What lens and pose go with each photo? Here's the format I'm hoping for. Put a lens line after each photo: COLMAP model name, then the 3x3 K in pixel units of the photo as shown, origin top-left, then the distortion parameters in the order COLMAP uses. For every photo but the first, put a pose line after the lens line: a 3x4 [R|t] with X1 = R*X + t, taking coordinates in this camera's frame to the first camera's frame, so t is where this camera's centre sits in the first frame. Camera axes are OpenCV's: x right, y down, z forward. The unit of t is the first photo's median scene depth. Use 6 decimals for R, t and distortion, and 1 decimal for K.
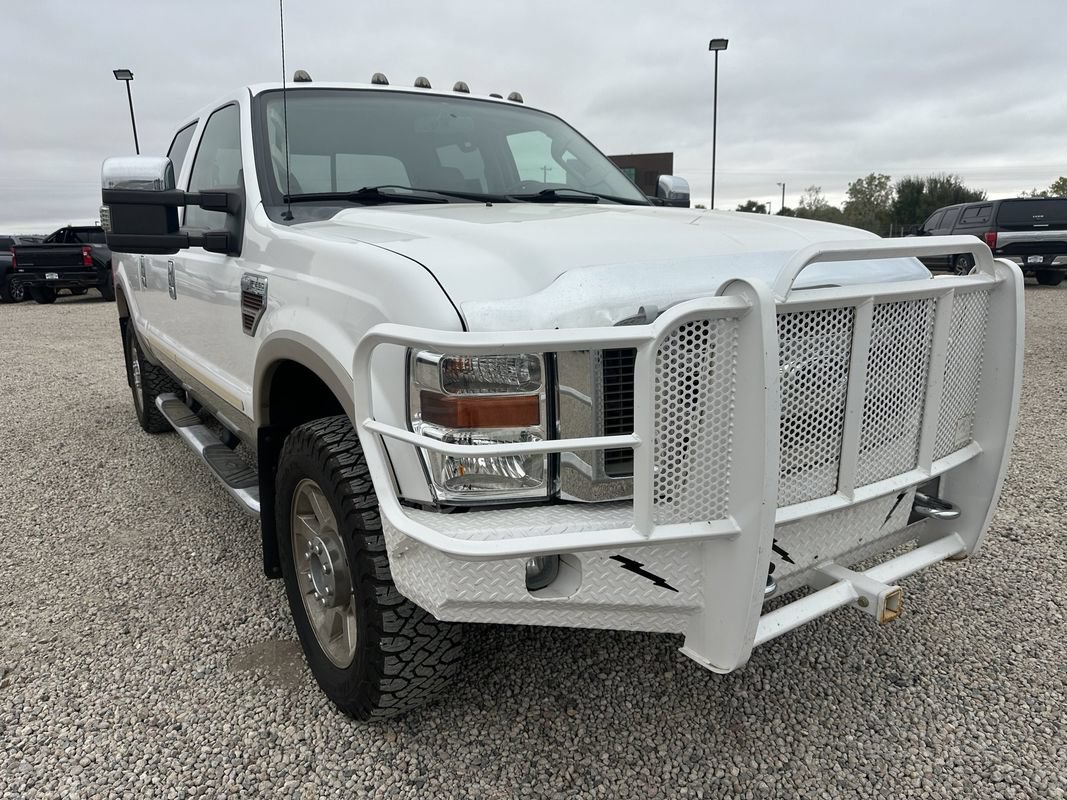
lens RADIAL K [[724.3, 0, 551.9], [0, 724.3, 399.7], [0, 0, 1]] dist [0.027757, -0.050504]
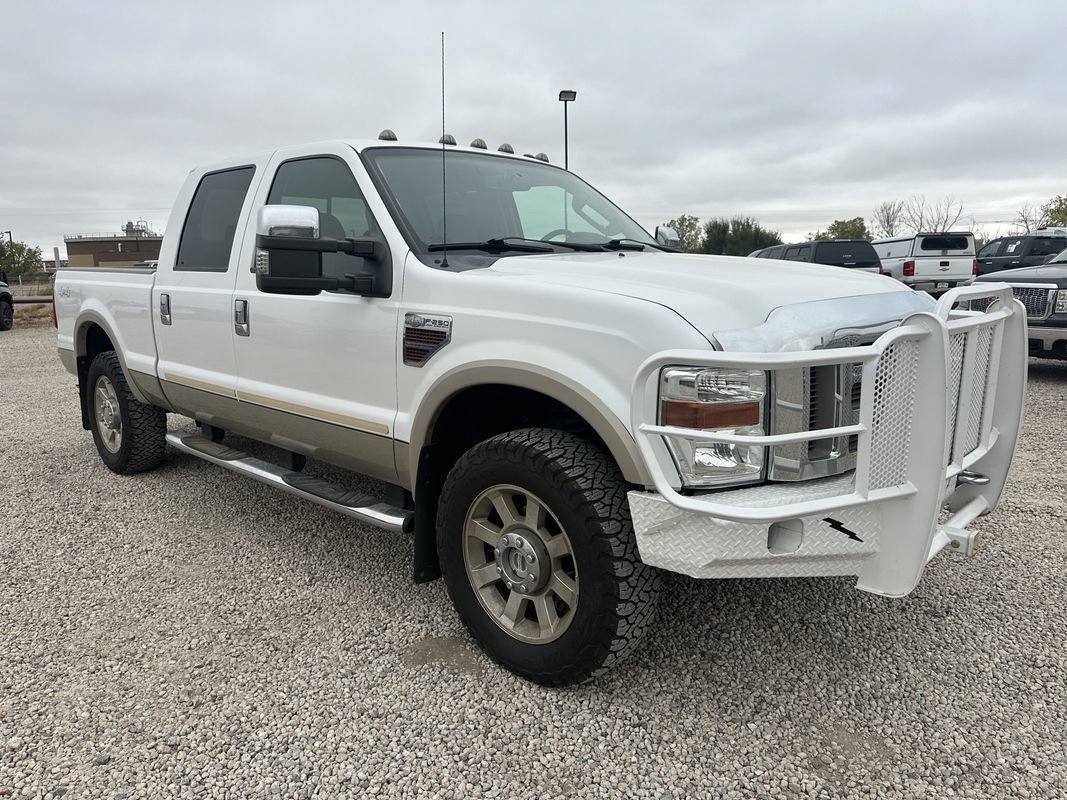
lens RADIAL K [[719.1, 0, 533.5], [0, 719.1, 400.0], [0, 0, 1]] dist [0.061632, -0.080073]
pose [[0.975150, -0.033617, 0.218979, -0.557050], [0.042849, 0.998376, -0.037548, 0.016677], [-0.217361, 0.045998, 0.975007, -0.164167]]
